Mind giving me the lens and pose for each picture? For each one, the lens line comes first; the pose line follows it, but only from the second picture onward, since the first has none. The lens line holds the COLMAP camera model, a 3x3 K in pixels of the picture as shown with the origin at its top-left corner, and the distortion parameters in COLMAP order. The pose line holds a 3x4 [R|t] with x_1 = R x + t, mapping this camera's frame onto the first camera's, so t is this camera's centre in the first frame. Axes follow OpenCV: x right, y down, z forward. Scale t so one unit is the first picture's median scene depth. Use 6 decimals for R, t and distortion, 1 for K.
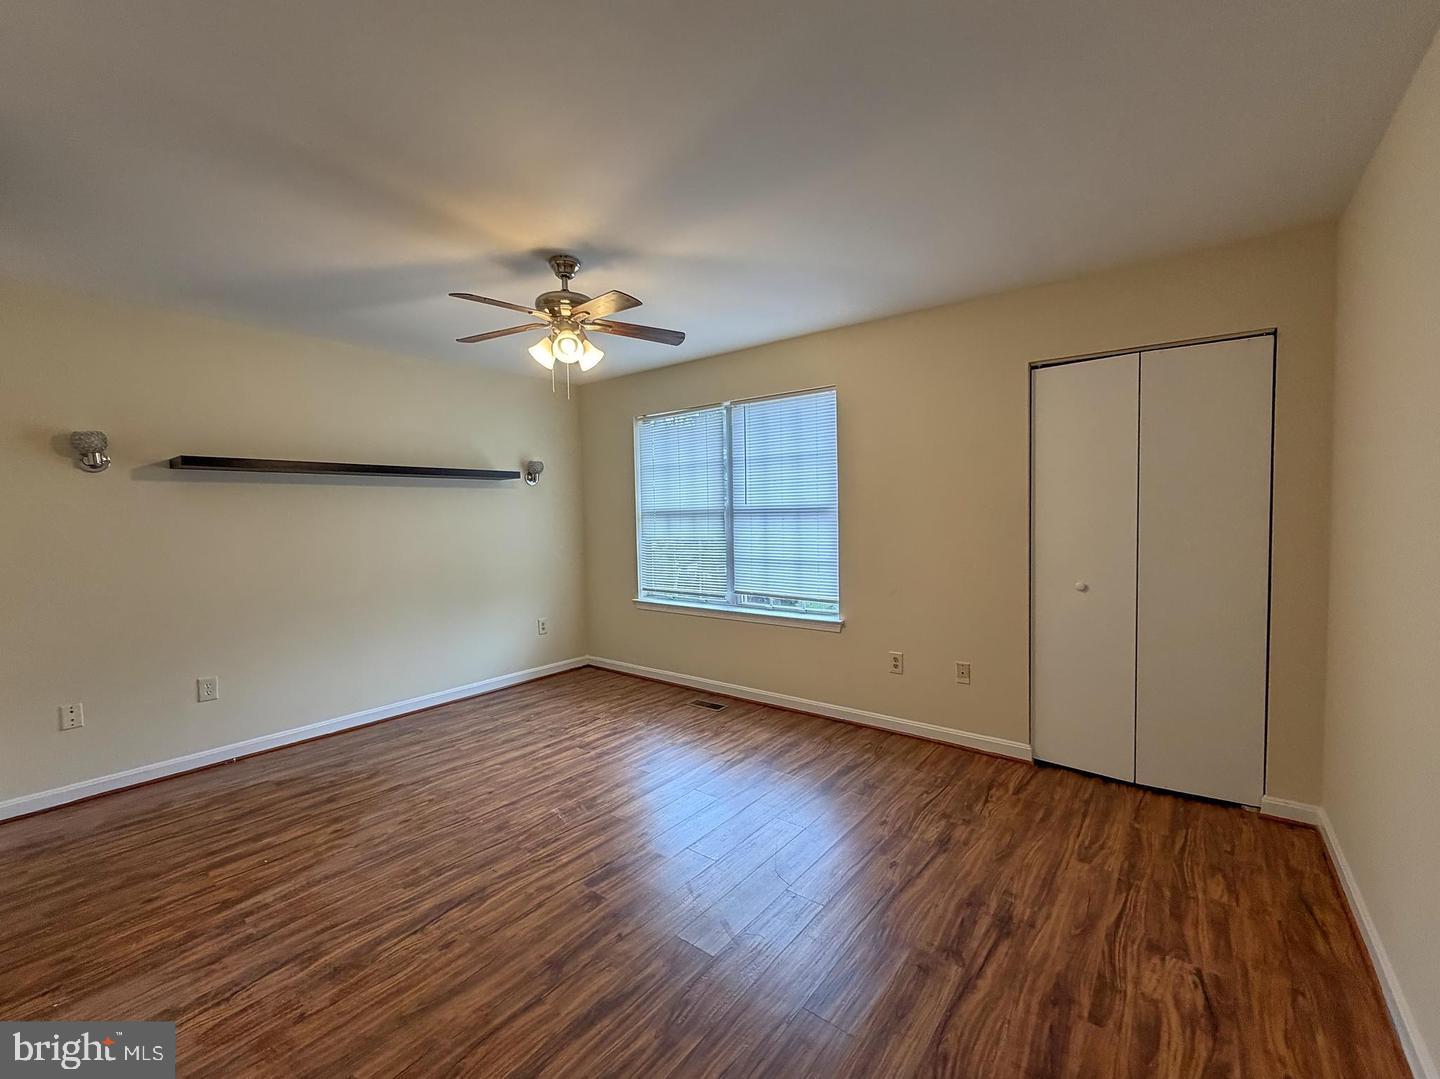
lens RADIAL K [[591.3, 0, 709.2], [0, 591.3, 540.3], [0, 0, 1]] dist [-0.001357, -0.000229]
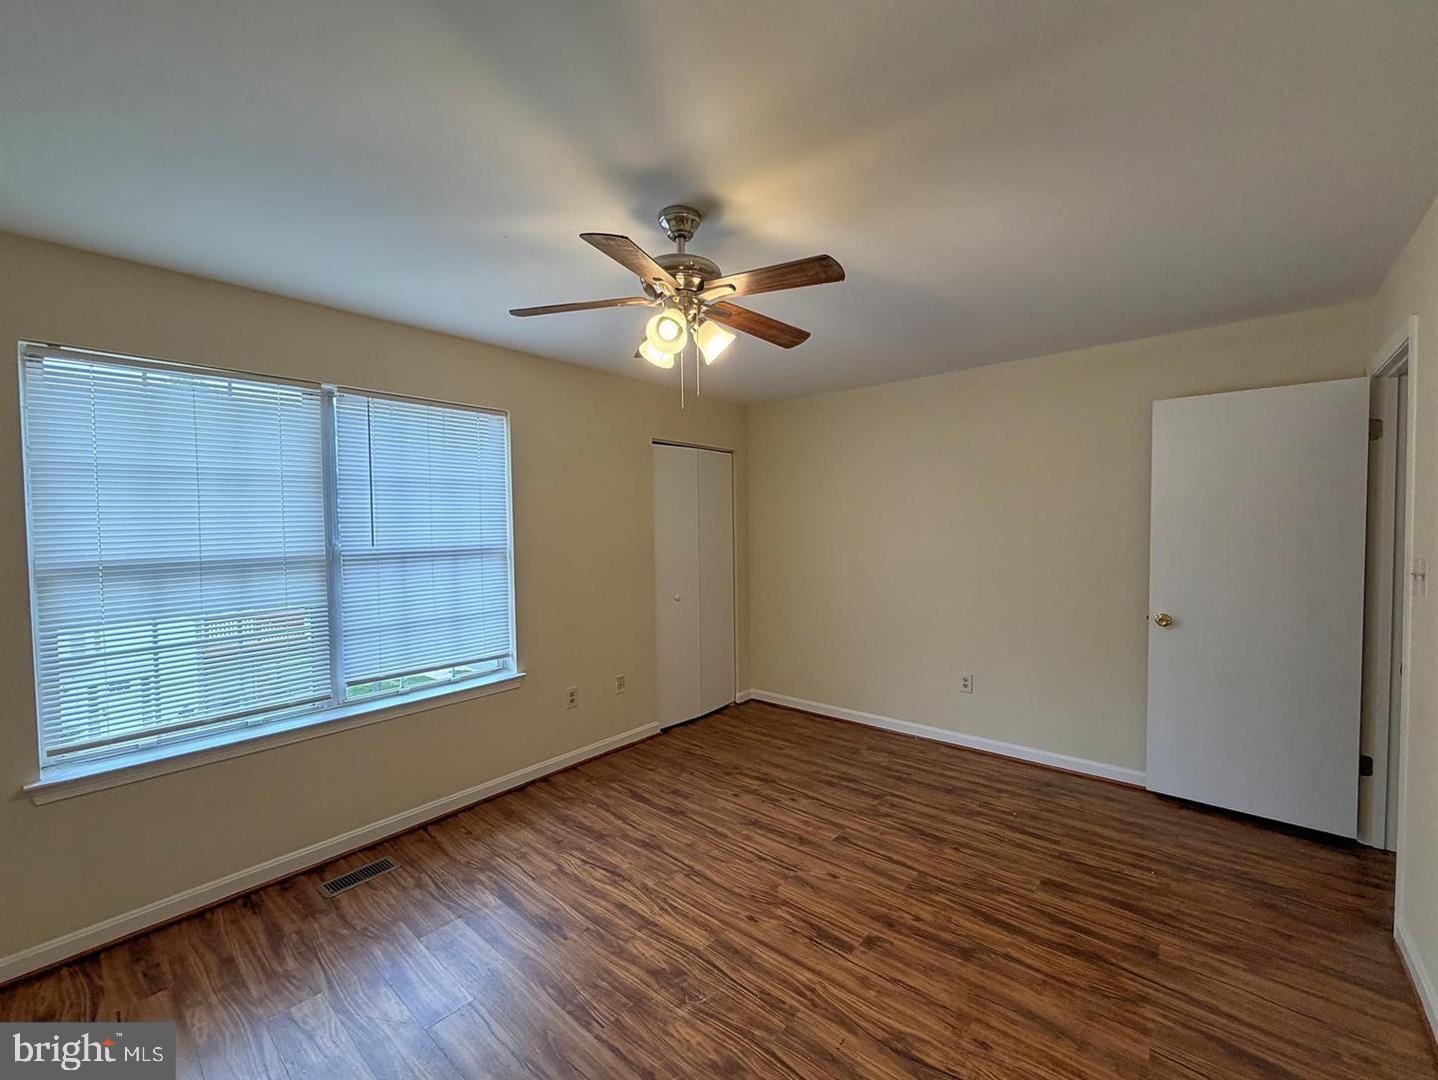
lens RADIAL K [[600.6, 0, 719.0], [0, 600.6, 540.0], [0, 0, 1]] dist [0.001185, 0.000211]
pose [[0.038537, -0.011634, 0.999189, -0.734457], [0.062499, 0.998003, 0.009210, -0.060948], [-0.997301, 0.062094, 0.039187, 0.709072]]
